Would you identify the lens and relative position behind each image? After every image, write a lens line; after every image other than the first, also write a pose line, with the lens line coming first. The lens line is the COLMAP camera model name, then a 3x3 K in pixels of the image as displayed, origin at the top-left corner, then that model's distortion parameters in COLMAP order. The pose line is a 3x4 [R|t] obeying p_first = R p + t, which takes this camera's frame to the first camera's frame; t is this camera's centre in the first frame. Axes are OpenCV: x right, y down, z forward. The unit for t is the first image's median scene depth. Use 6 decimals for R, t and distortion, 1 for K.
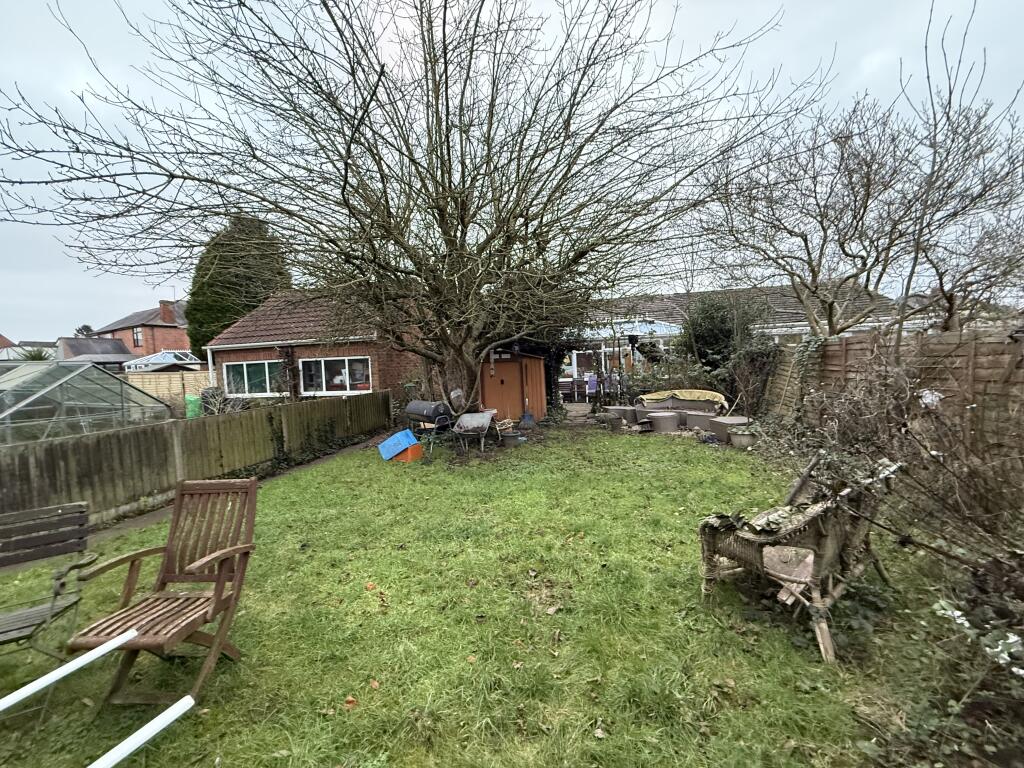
lens RADIAL K [[410.0, 0, 511.7], [0, 410.0, 380.6], [0, 0, 1]] dist [-0.003323, 0.000554]
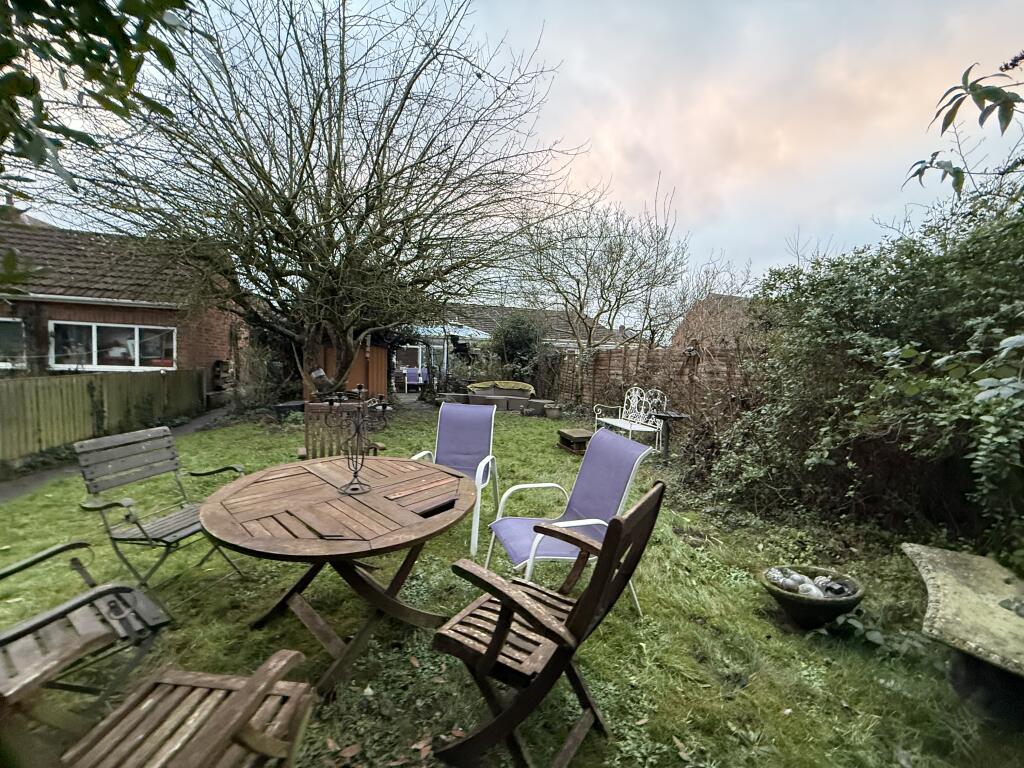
lens RADIAL K [[410.0, 0, 511.6], [0, 410.0, 386.7], [0, 0, 1]] dist [-0.003323, 0.000554]
pose [[0.844028, 0.040930, 0.534735, -0.209862], [-0.045784, 0.998943, -0.004196, 0.036023], [-0.534342, -0.020941, 0.845009, -0.104138]]
